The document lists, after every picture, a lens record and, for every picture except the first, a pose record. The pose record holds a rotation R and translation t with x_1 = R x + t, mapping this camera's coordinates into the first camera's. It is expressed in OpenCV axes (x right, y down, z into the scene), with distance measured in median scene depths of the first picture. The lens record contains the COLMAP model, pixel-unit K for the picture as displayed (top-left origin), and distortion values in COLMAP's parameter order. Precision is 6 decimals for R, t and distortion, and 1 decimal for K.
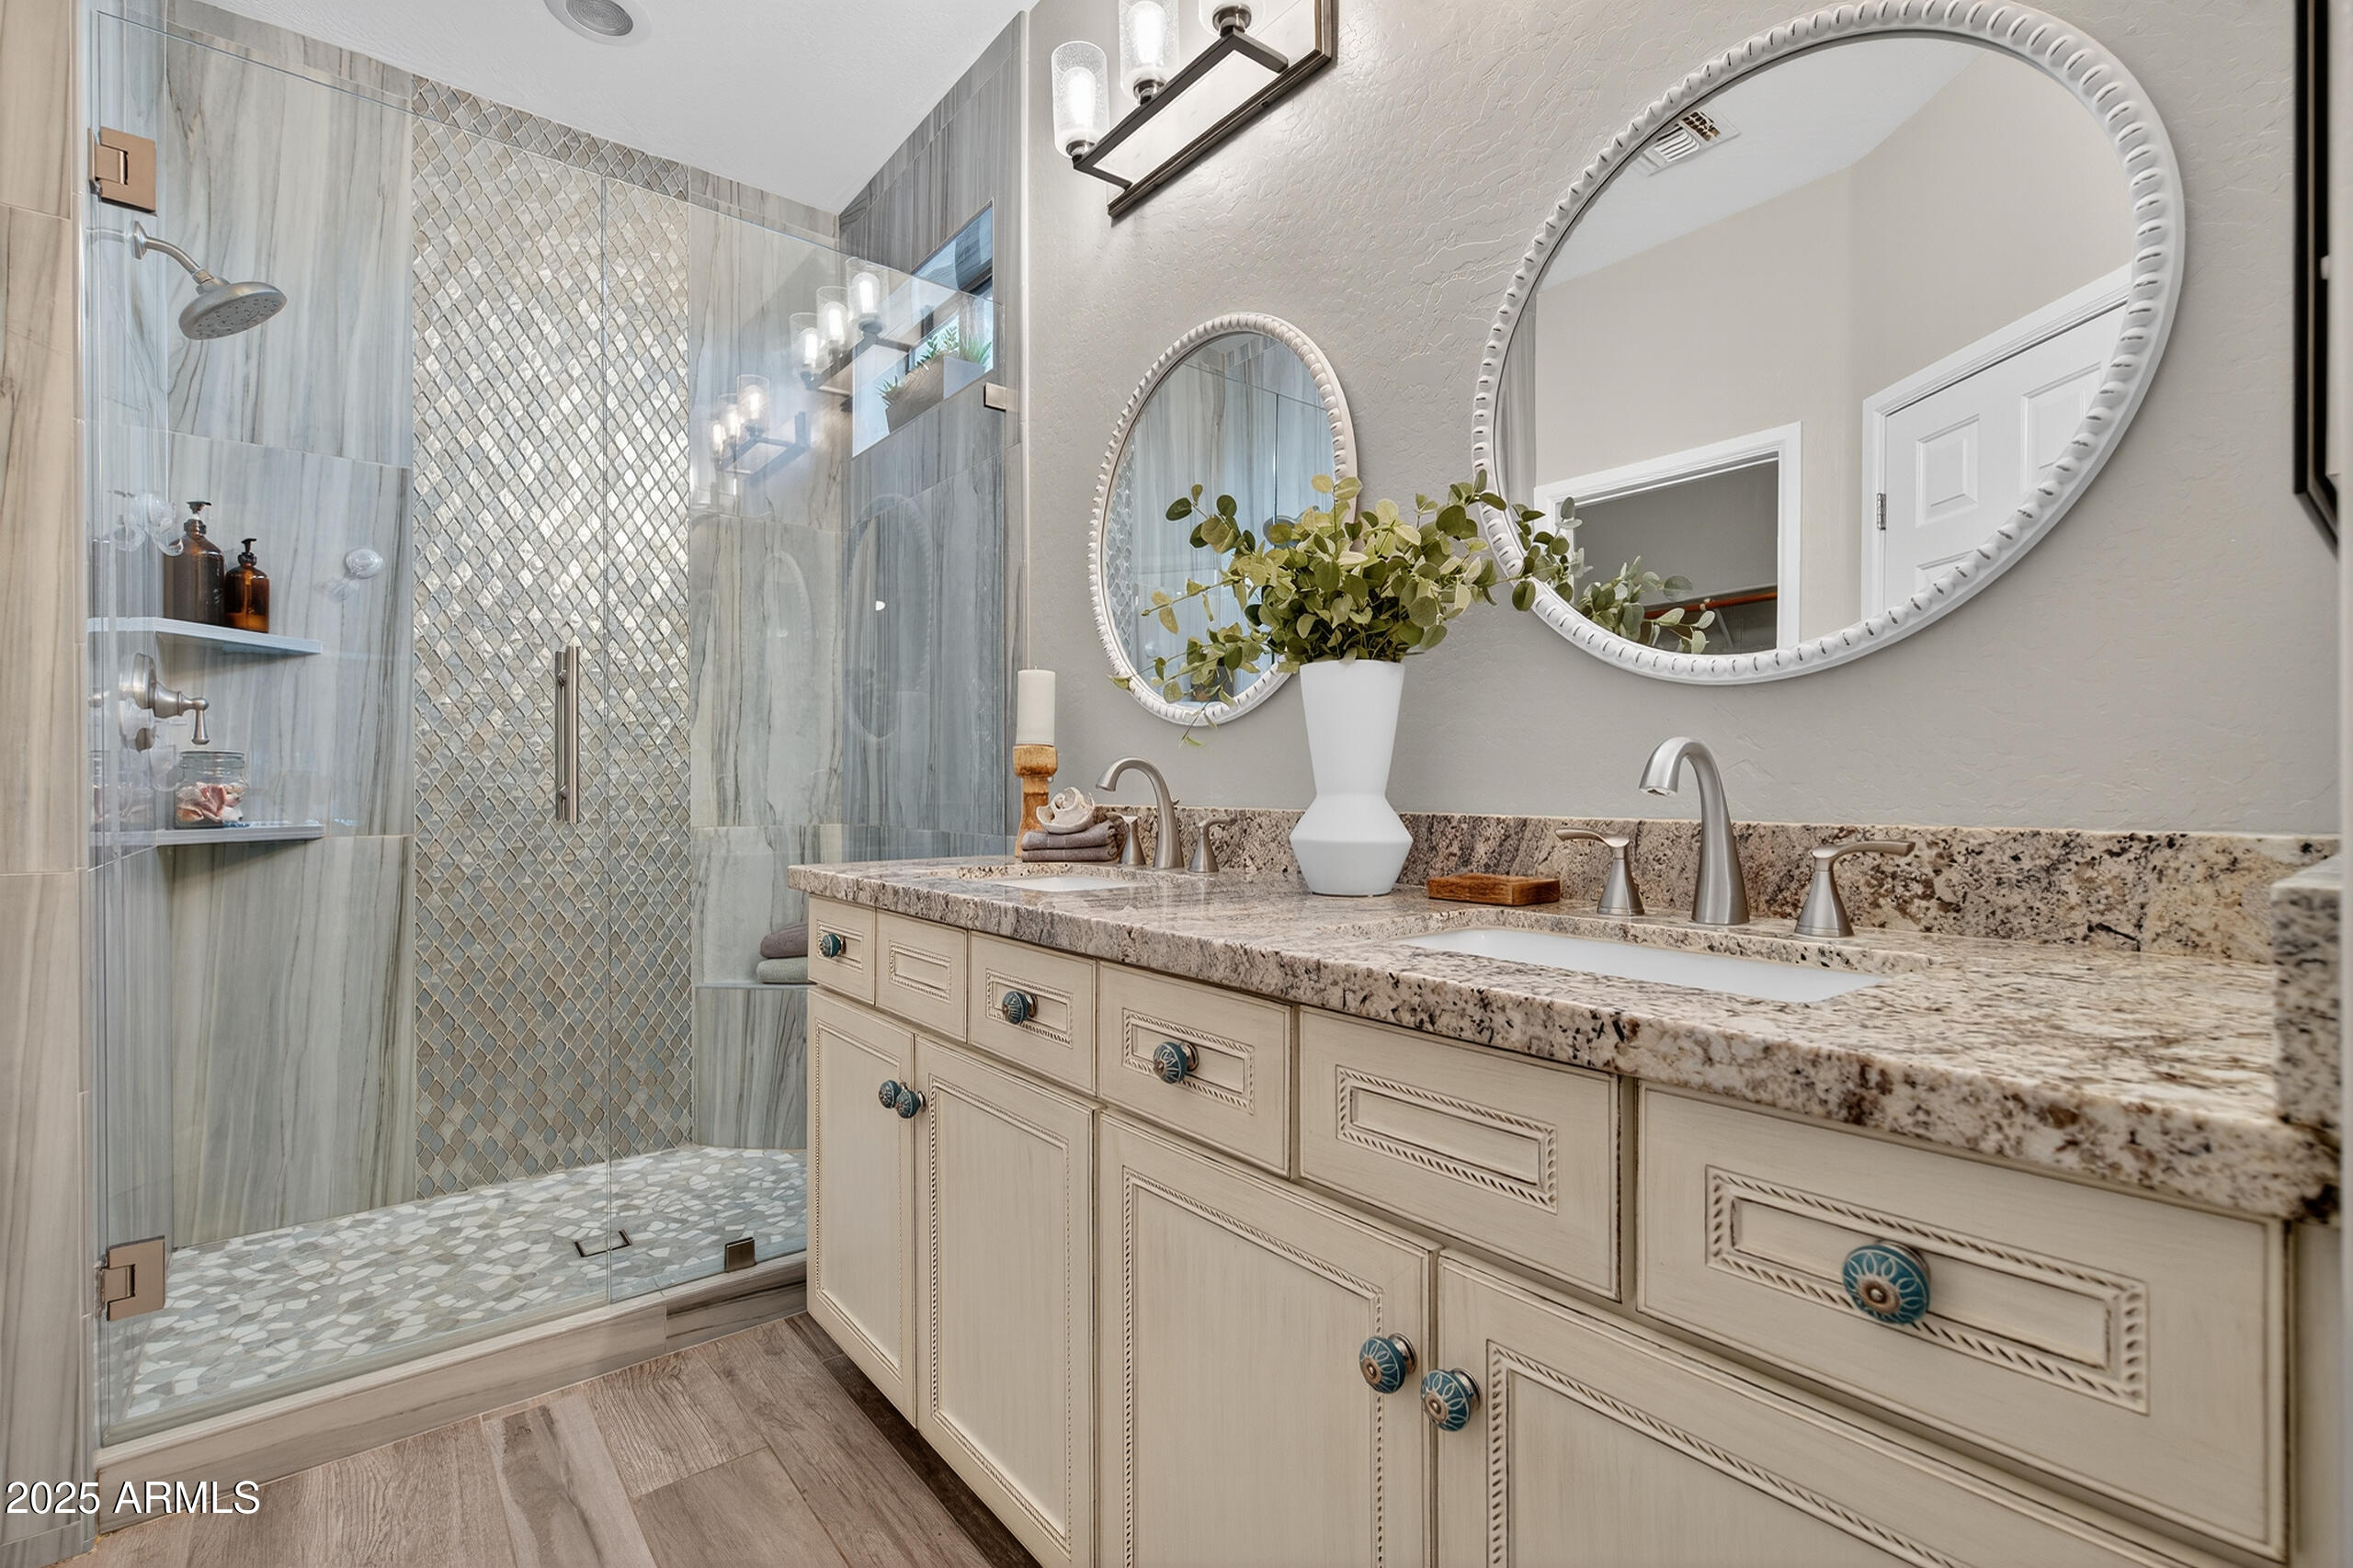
lens RADIAL K [[1064.1, 0, 1174.5], [0, 1064.1, 789.9], [0, 0, 1]] dist [0.004474, -0.001811]
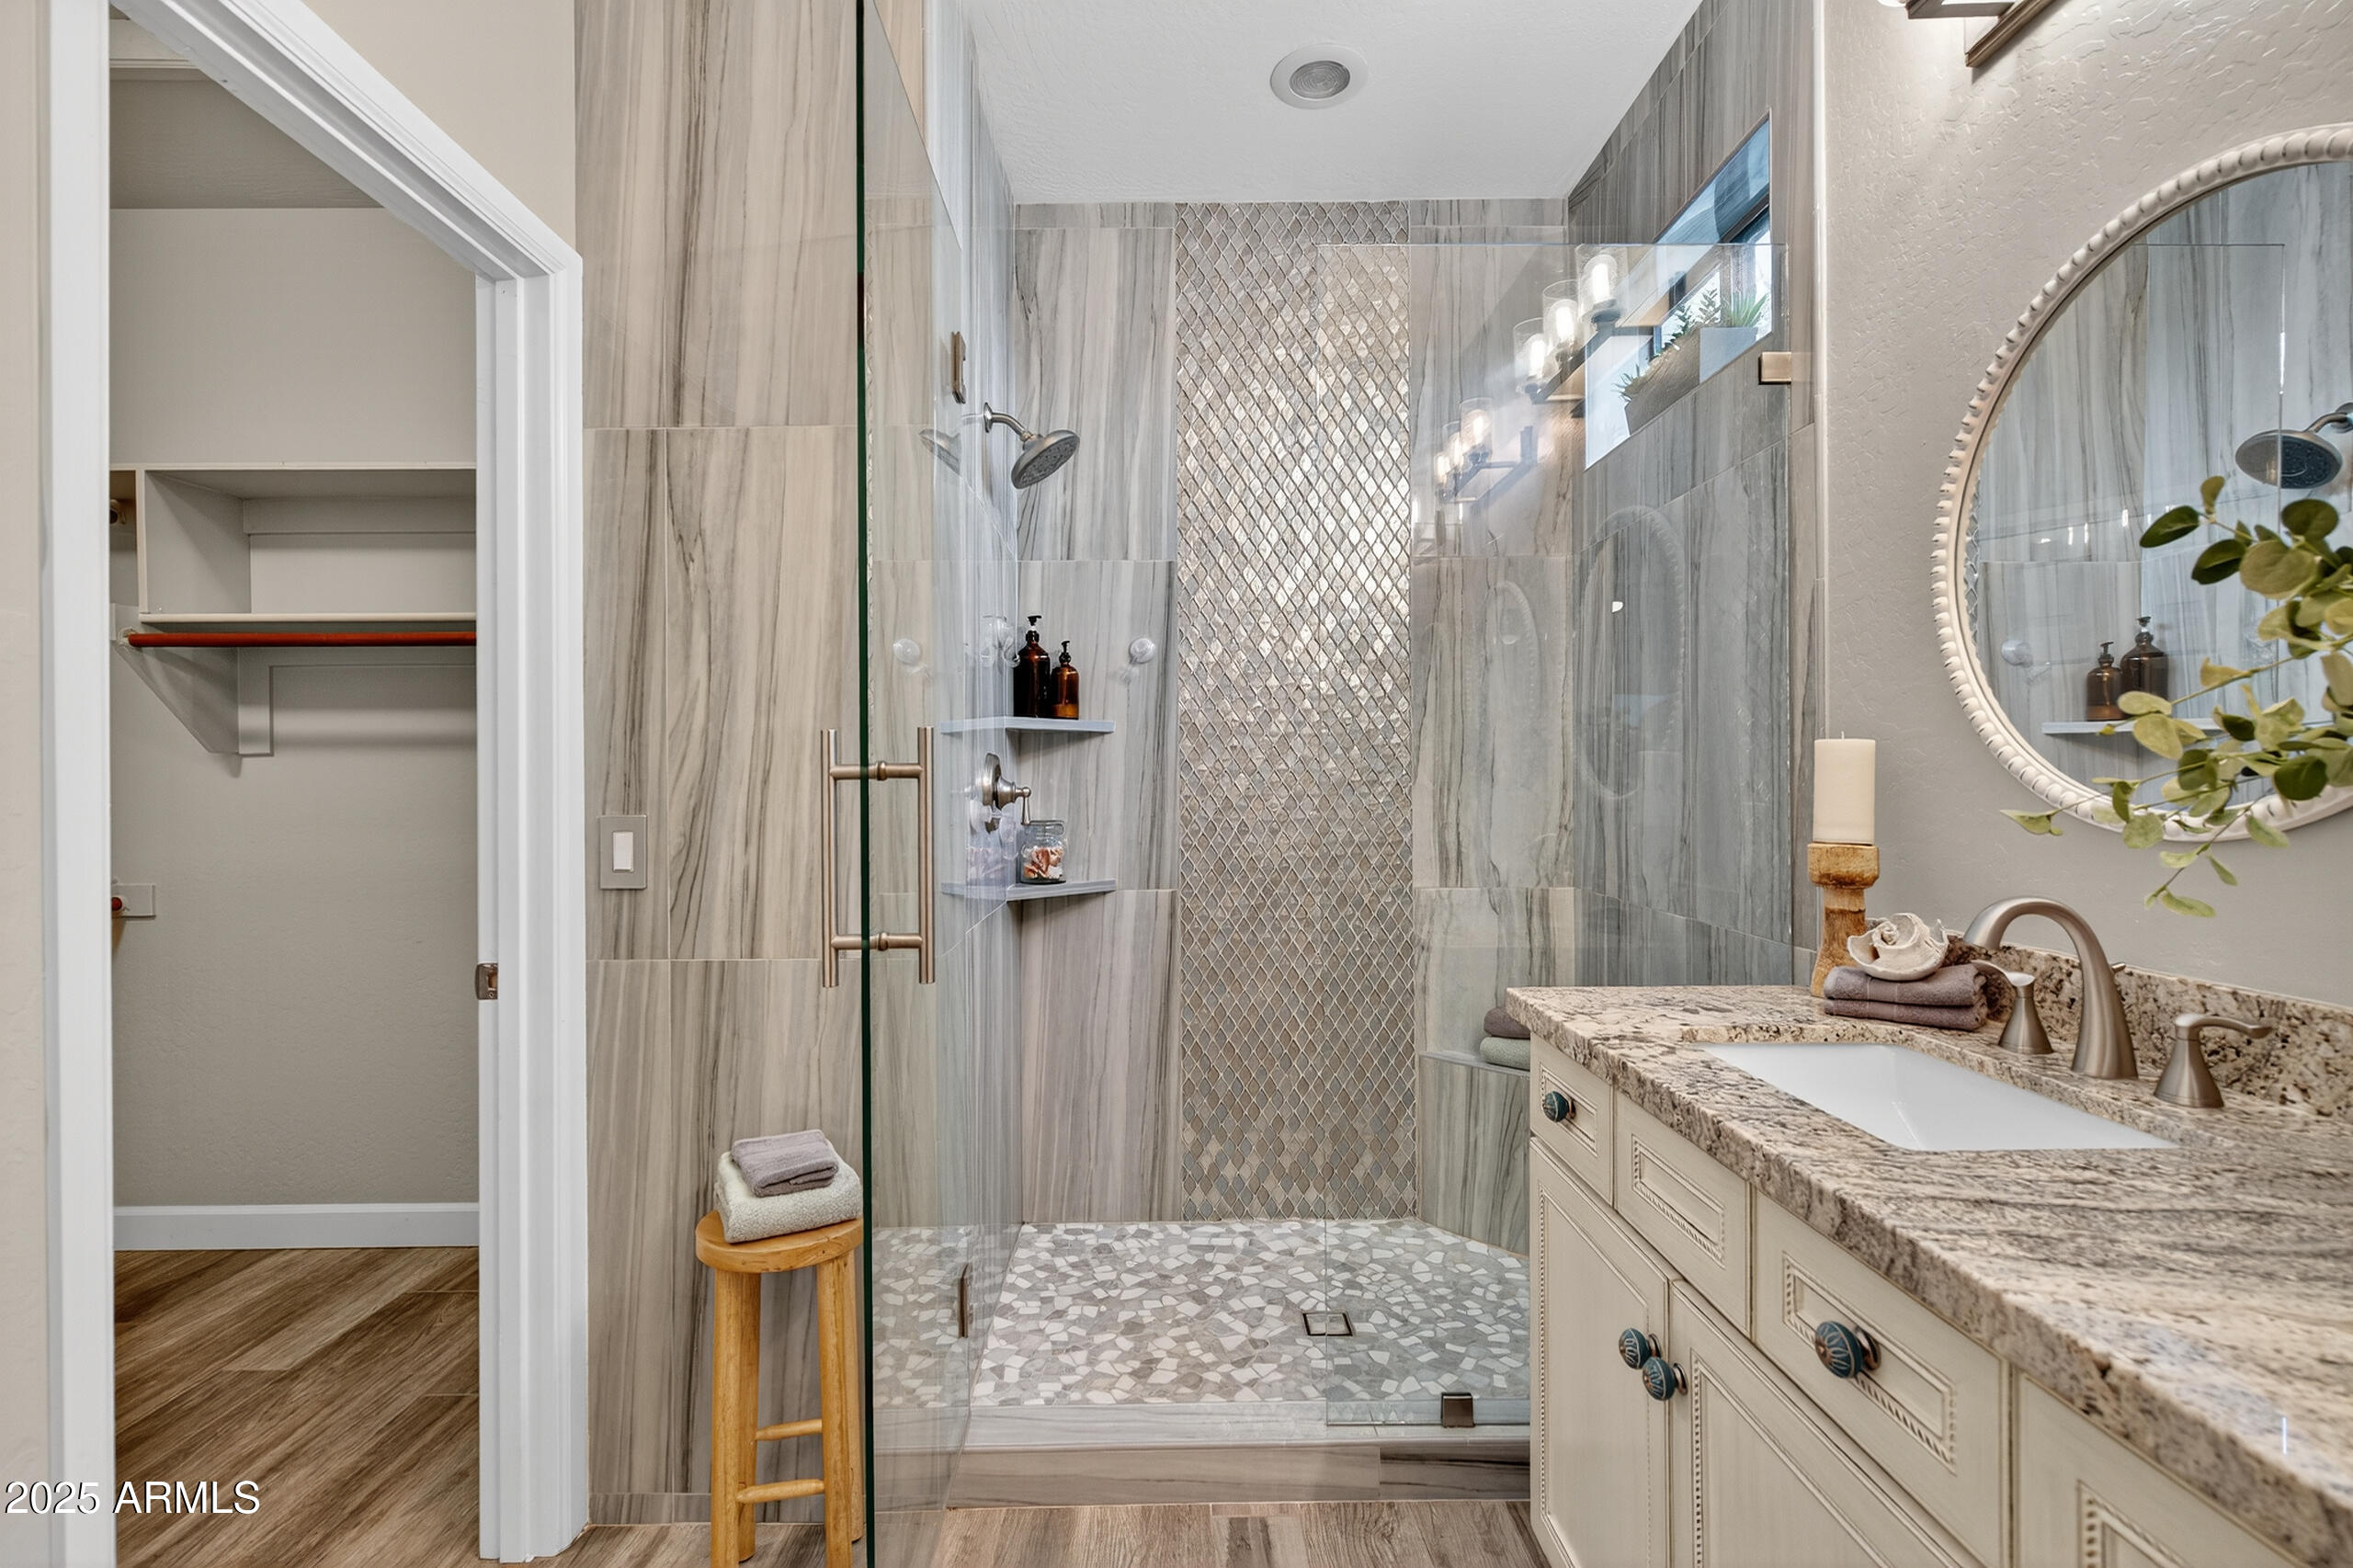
lens RADIAL K [[1064.1, 0, 1170.1], [0, 1064.1, 778.5], [0, 0, 1]] dist [0.004474, -0.001811]
pose [[0.784328, -0.003431, -0.620337, -0.035381], [0.004363, 0.999990, -0.000014, -0.076997], [0.620331, -0.002695, 0.784335, 0.131224]]
